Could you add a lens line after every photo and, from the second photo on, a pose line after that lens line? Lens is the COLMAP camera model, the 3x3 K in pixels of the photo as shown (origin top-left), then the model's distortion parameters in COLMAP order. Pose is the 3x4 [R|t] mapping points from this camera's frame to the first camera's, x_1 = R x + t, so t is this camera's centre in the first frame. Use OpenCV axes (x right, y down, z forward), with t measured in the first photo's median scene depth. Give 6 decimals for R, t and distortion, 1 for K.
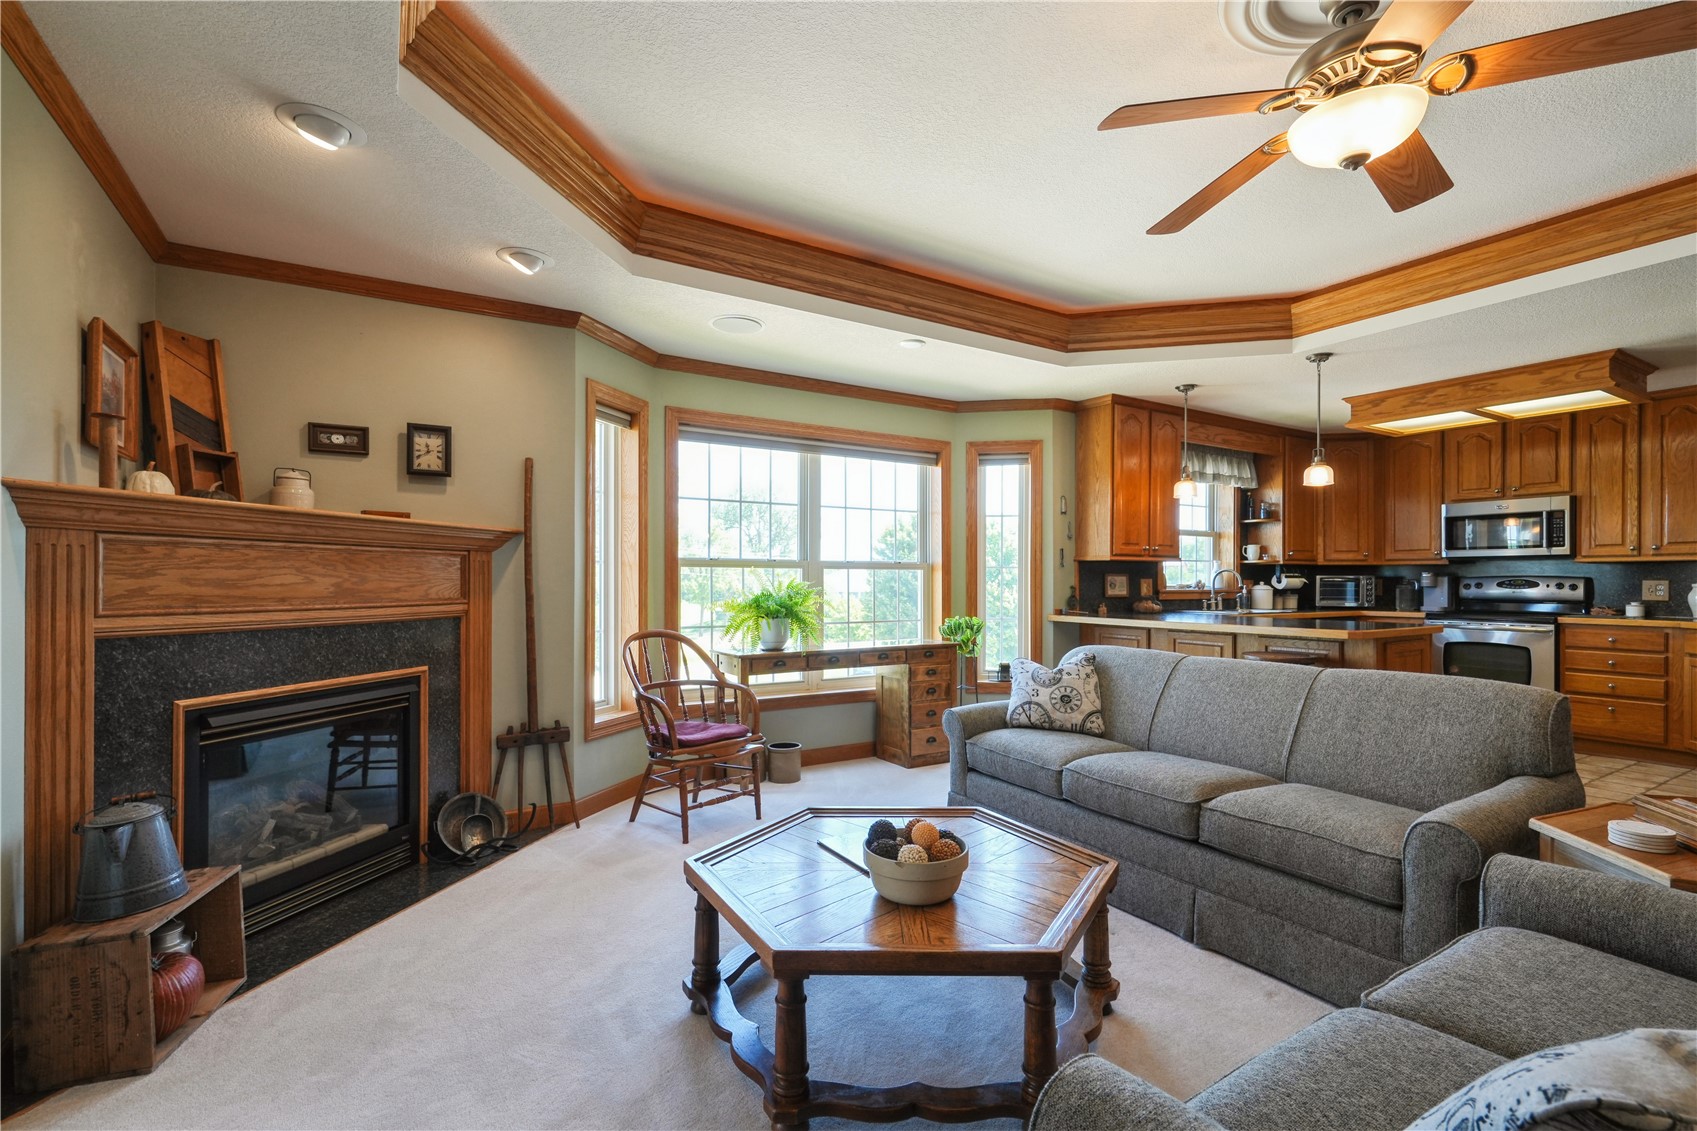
lens RADIAL K [[768.5, 0, 846.9], [0, 768.5, 580.6], [0, 0, 1]] dist [-0.004032, 0.002321]
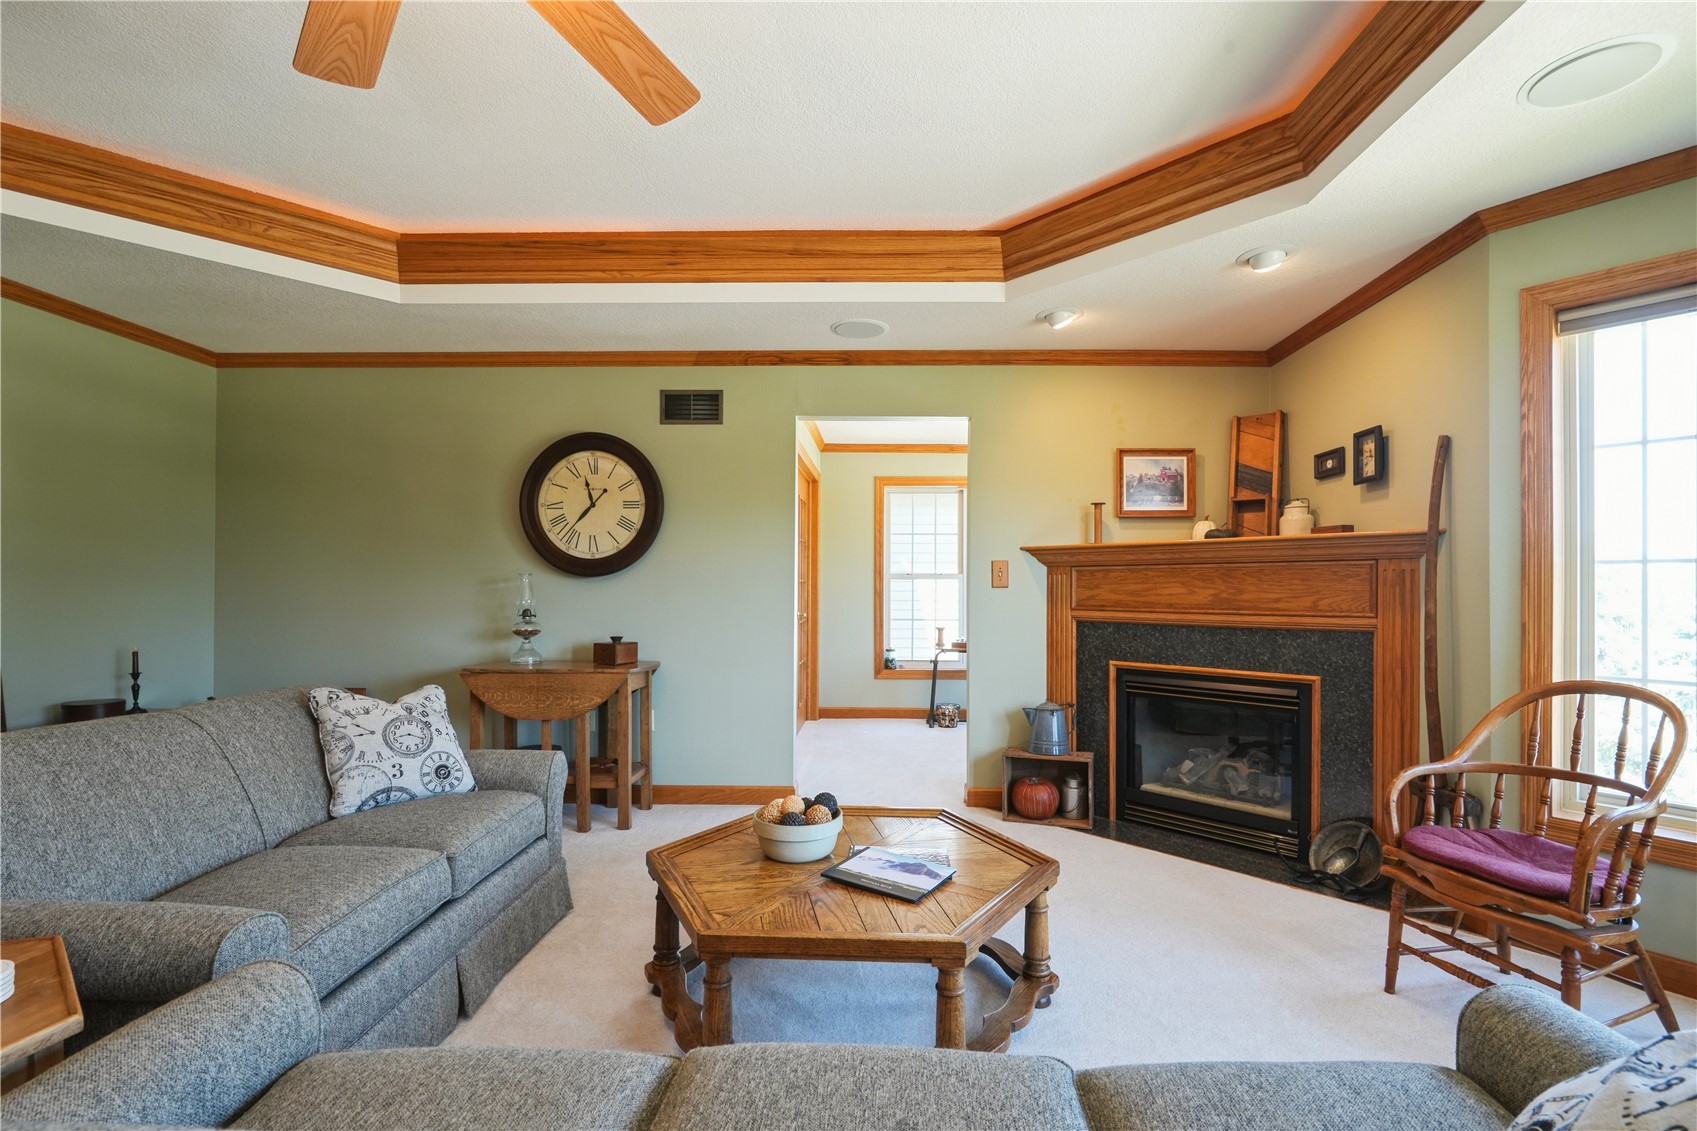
lens RADIAL K [[768.5, 0, 874.1], [0, 768.5, 588.4], [0, 0, 1]] dist [-0.004032, 0.002321]
pose [[-0.540540, -0.005808, -0.841298, 0.383828], [-0.005247, 0.999980, -0.003532, 0.001050], [0.841302, 0.002505, -0.540560, 0.649775]]
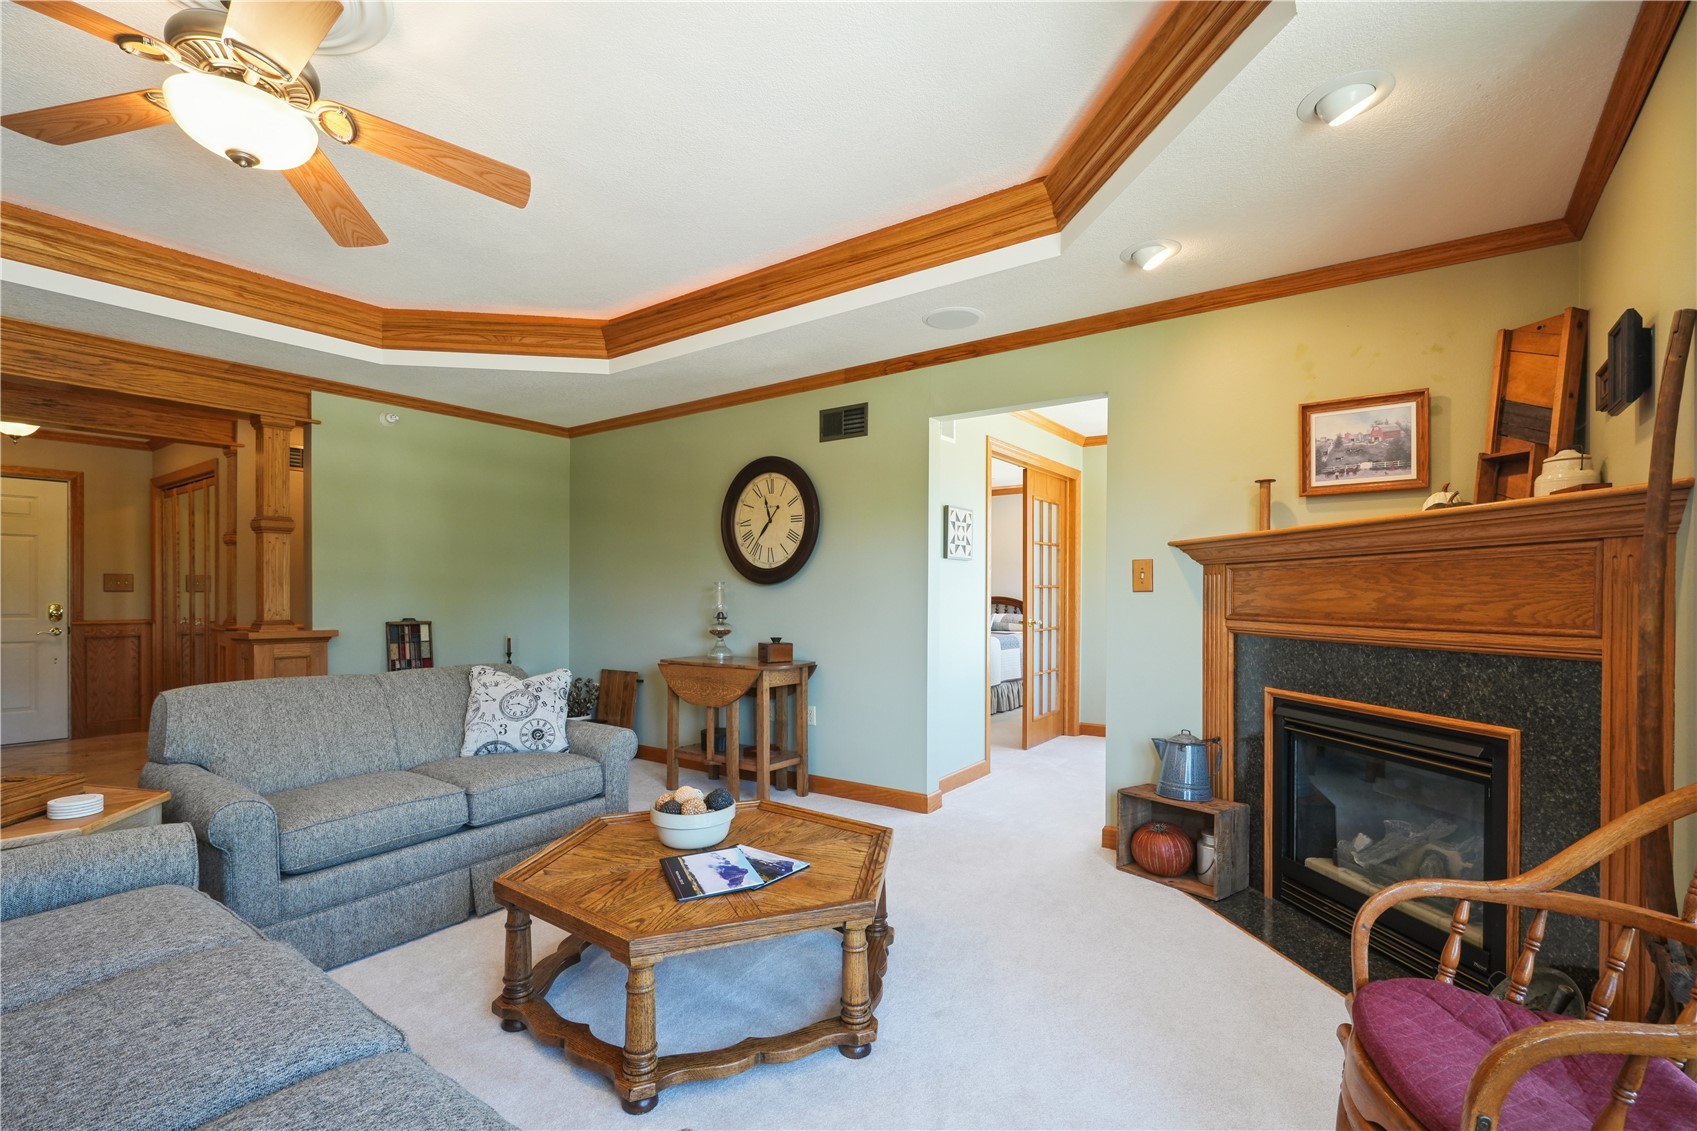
lens RADIAL K [[768.5, 0, 853.1], [0, 768.5, 601.1], [0, 0, 1]] dist [-0.004032, 0.002321]
pose [[-0.921650, -0.000790, -0.388022, 0.127558], [-0.003273, 0.999978, 0.005737, 0.001853], [0.388009, 0.006558, -0.921632, 0.845873]]
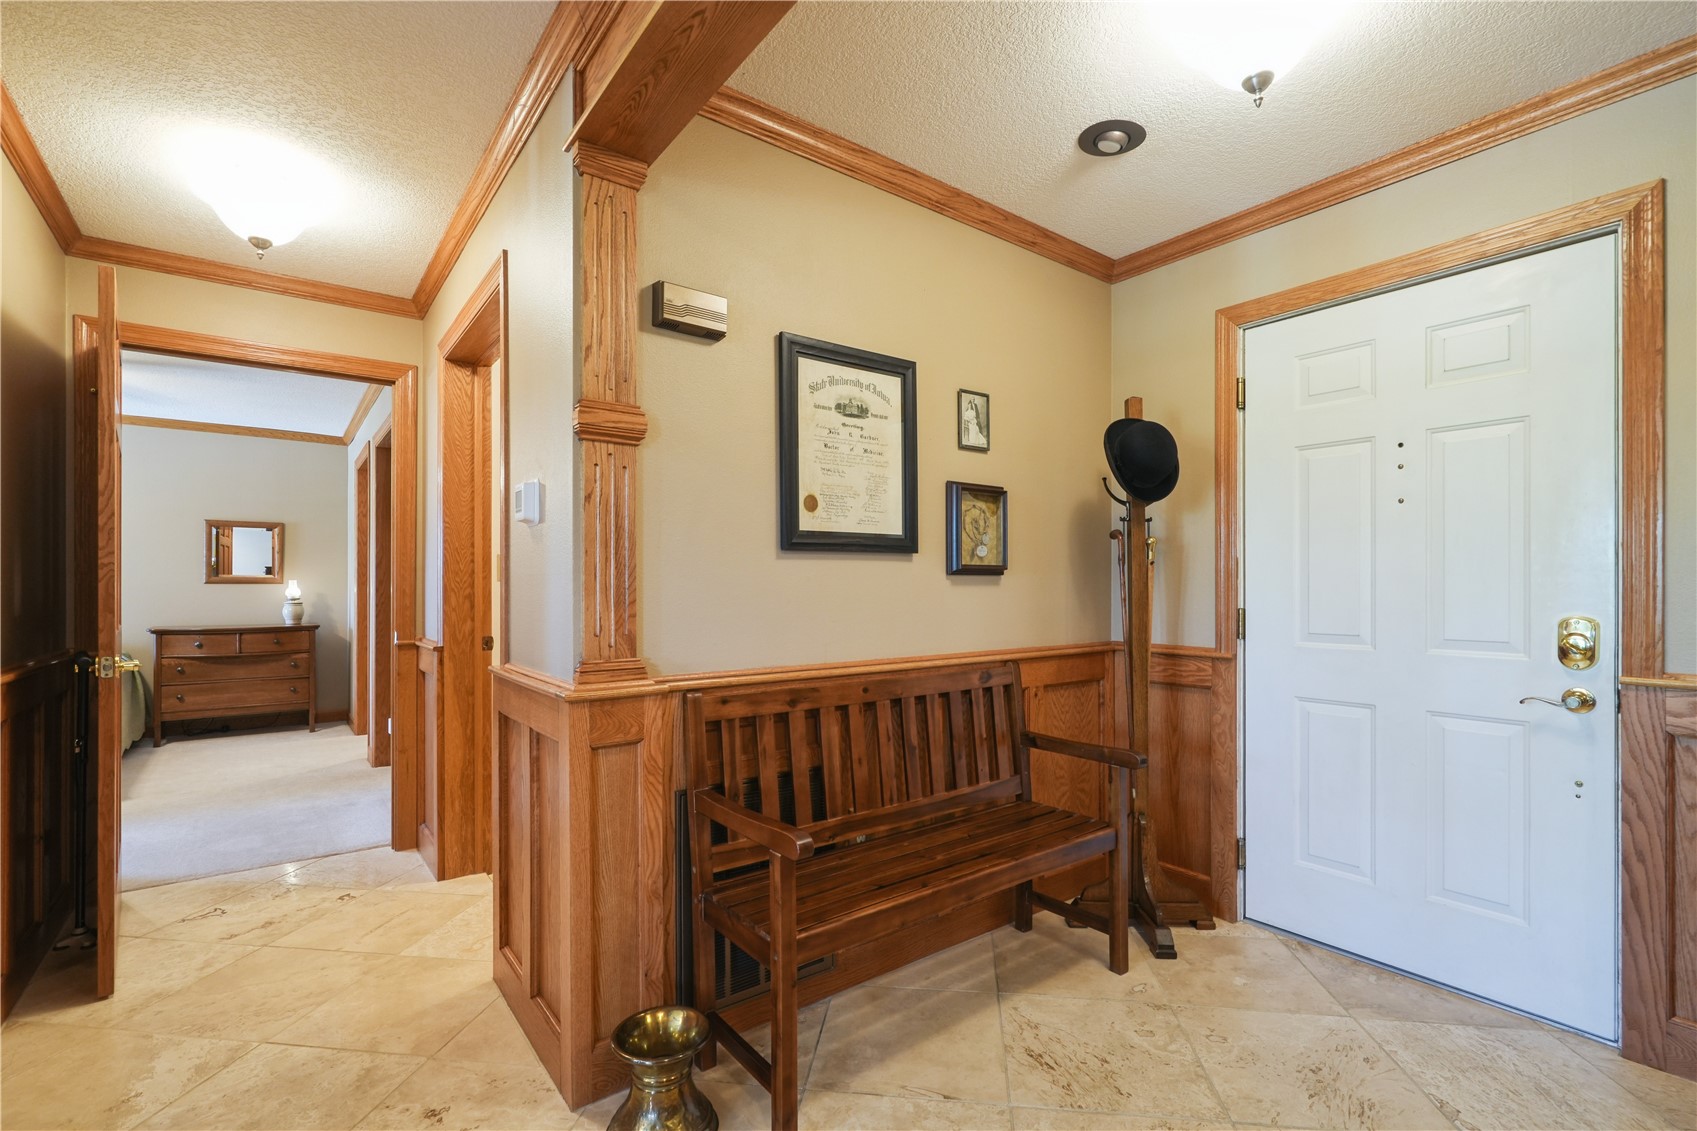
lens RADIAL K [[768.5, 0, 855.2], [0, 768.5, 577.4], [0, 0, 1]] dist [-0.004032, 0.002321]
pose [[-0.107607, 0.009288, 0.994150, 0.455814], [0.001013, 0.999957, -0.009233, 0.001730], [-0.994193, 0.000013, -0.107612, -0.312530]]
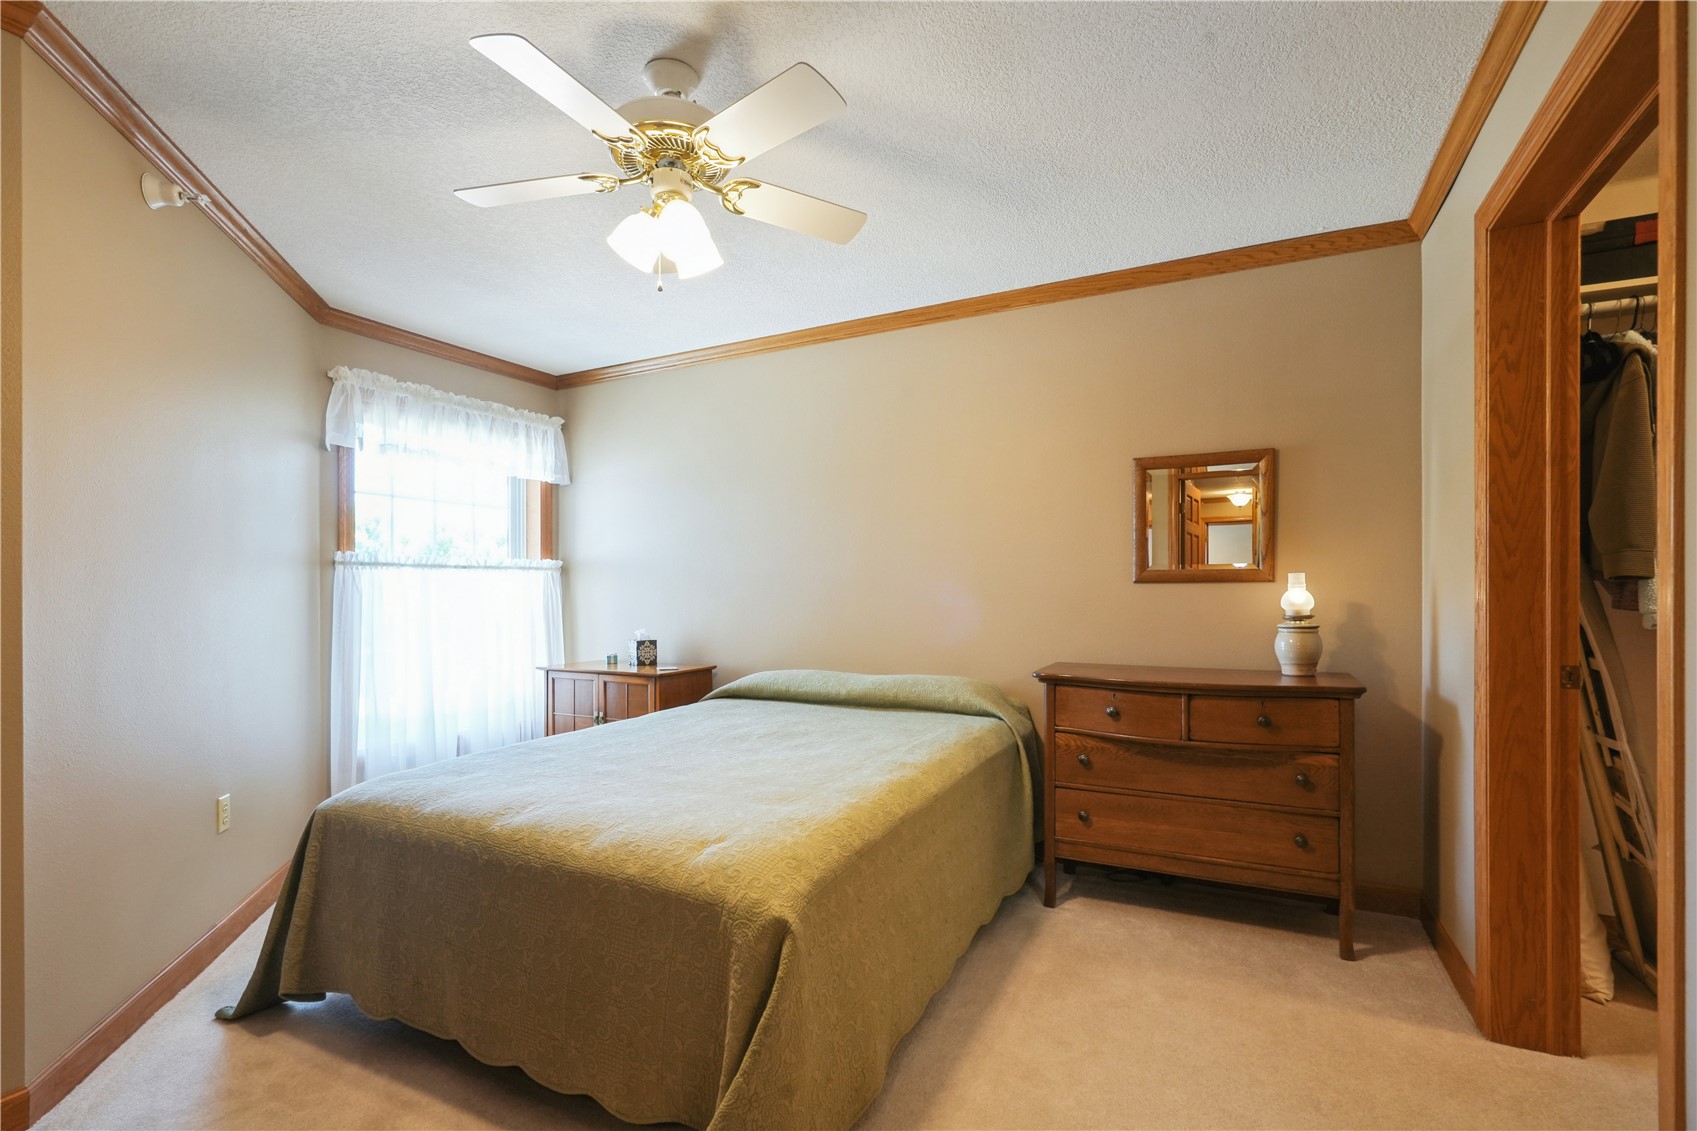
lens RADIAL K [[768.5, 0, 846.1], [0, 768.5, 582.7], [0, 0, 1]] dist [-0.004032, 0.002321]
pose [[0.856756, -0.004278, 0.515705, 0.562906], [0.002129, 0.999986, 0.004758, 0.001133], [-0.515718, -0.002978, 0.856753, -0.247934]]
